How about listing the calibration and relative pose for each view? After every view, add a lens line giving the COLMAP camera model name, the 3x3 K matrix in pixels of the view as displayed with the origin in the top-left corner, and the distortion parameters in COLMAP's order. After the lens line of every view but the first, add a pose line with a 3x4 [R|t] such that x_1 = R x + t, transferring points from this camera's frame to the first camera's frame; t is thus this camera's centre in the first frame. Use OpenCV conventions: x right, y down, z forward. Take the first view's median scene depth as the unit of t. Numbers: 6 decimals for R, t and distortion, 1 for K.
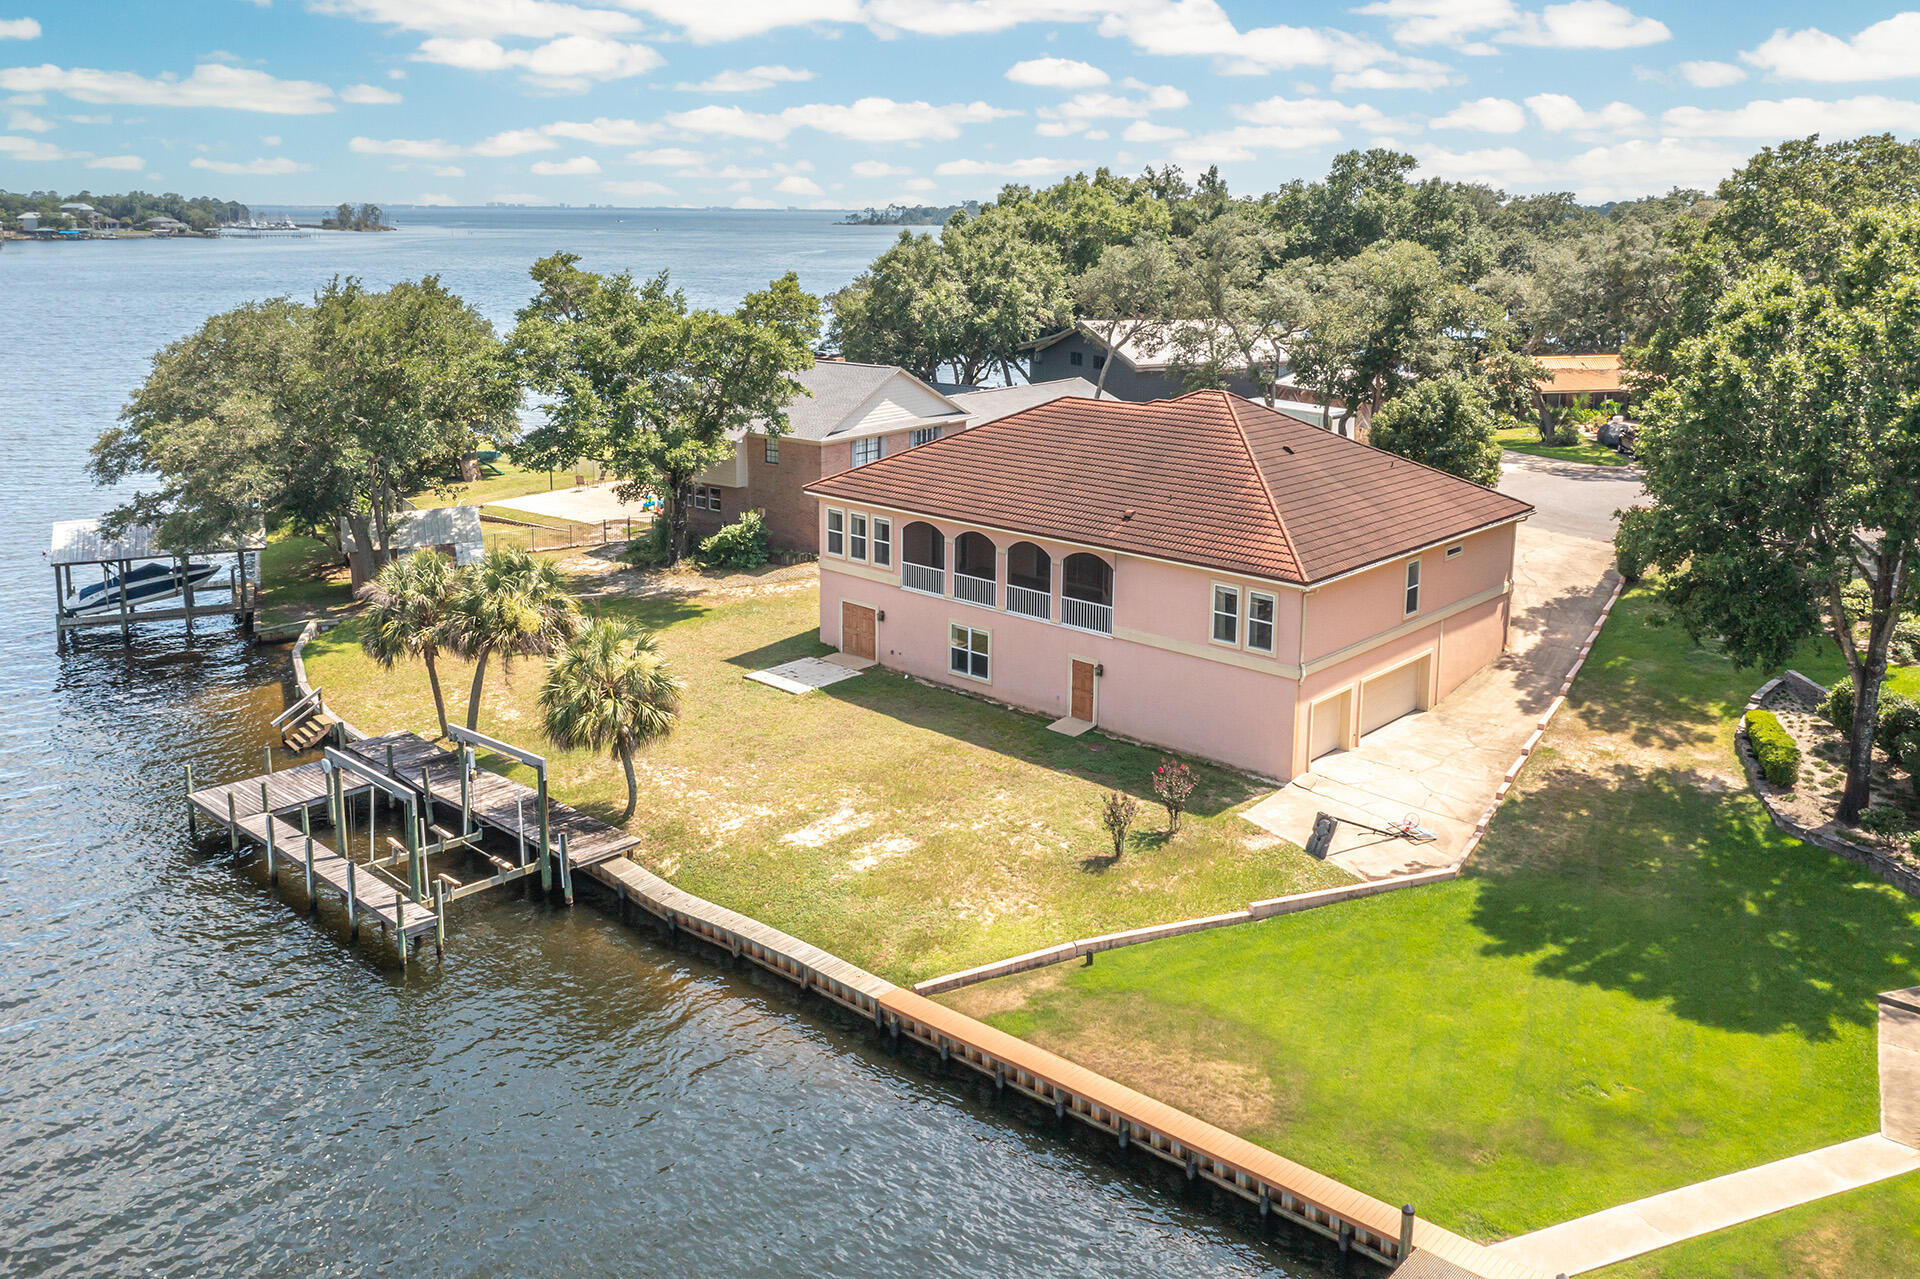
lens RADIAL K [[1587.0, 0, 960.0], [0, 1587.0, 639.5], [0, 0, 1]] dist [-0.023391, -0.002572]
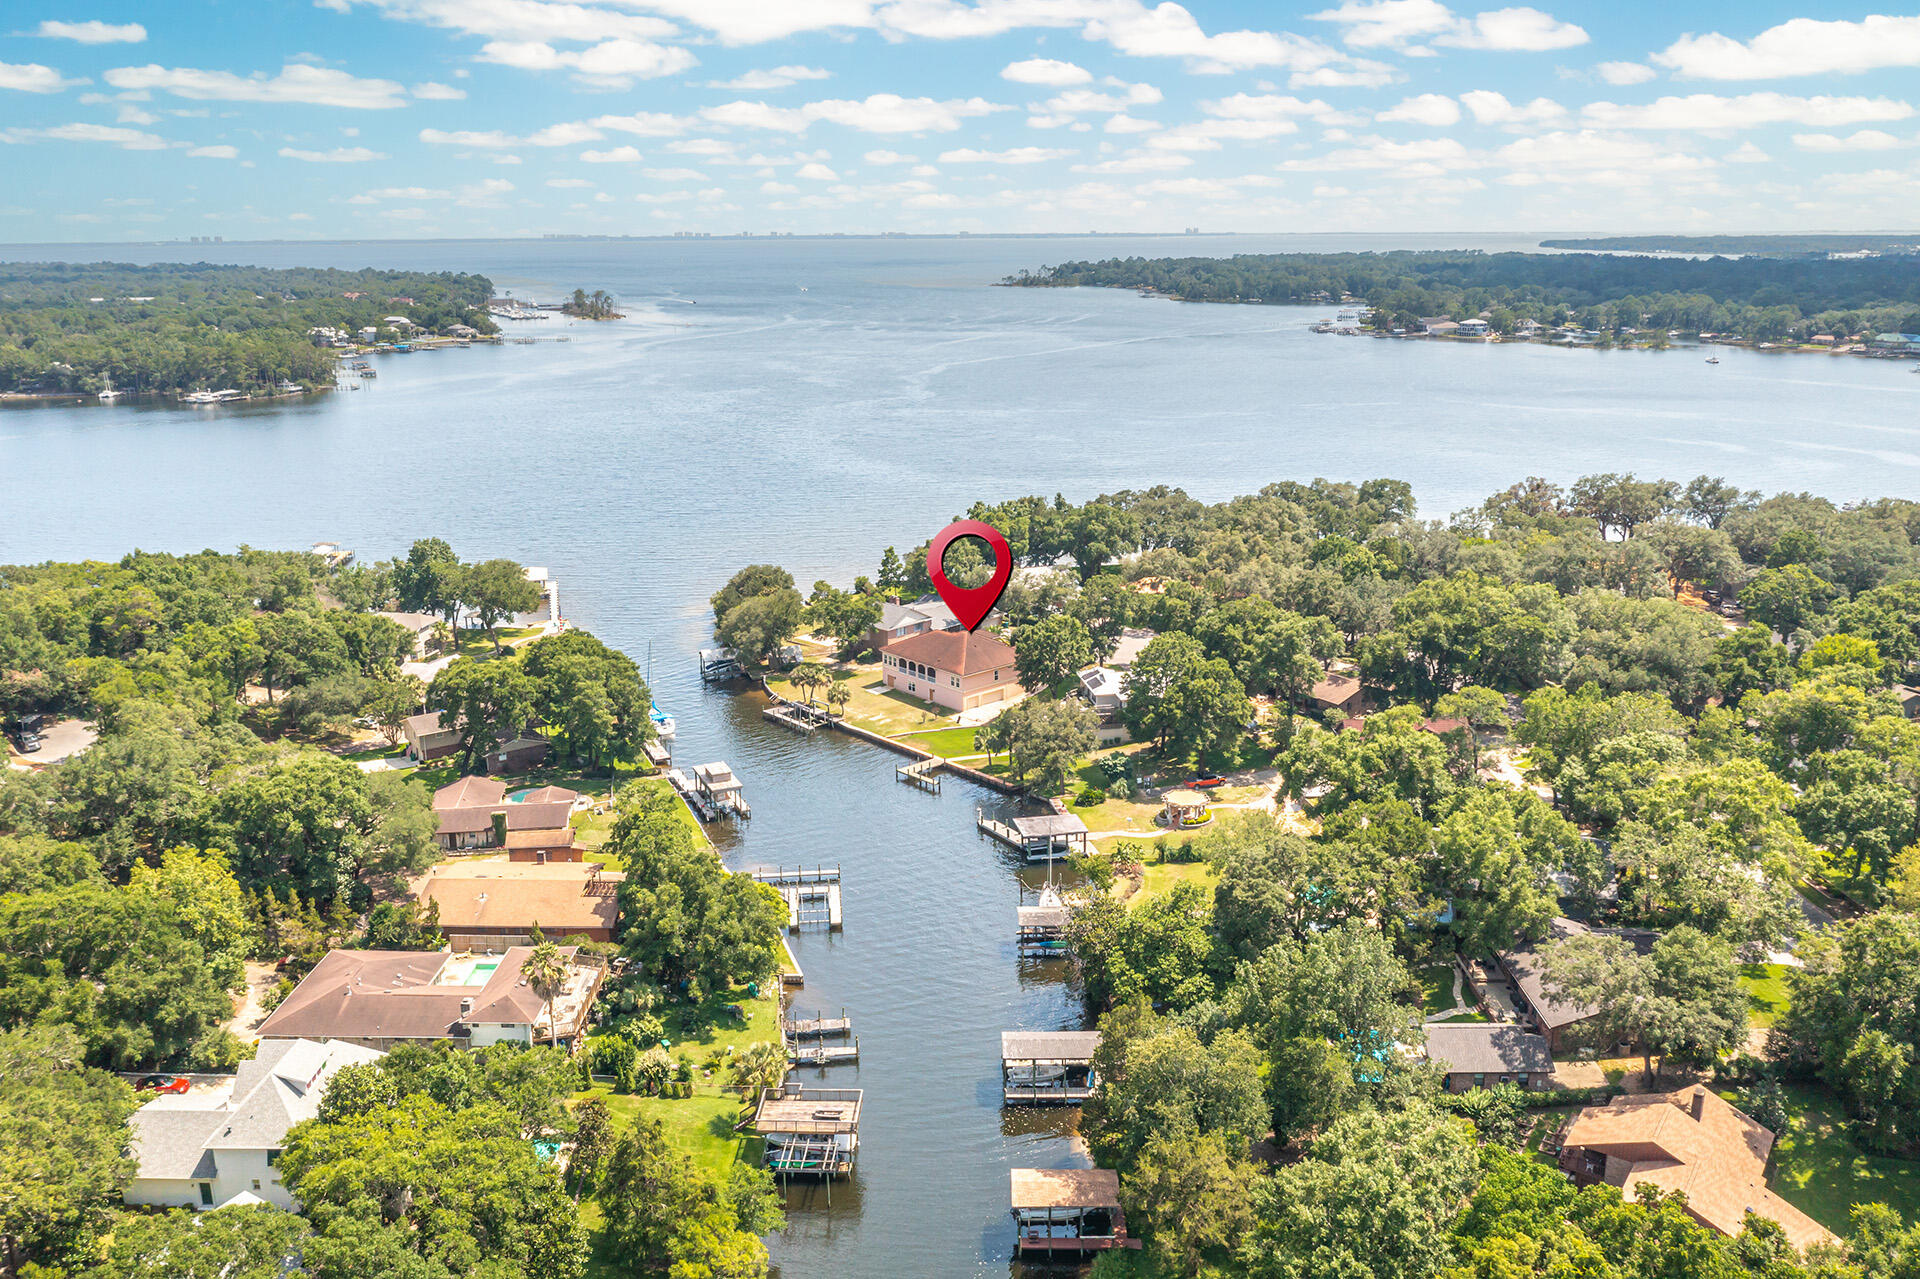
lens RADIAL K [[1587.0, 0, 960.0], [0, 1587.0, 639.5], [0, 0, 1]] dist [-0.023391, -0.002572]
pose [[0.994242, 0.009937, -0.106700, 0.652991], [-0.010630, 0.999926, -0.005929, -0.104715], [0.106633, 0.007029, 0.994274, -3.698749]]
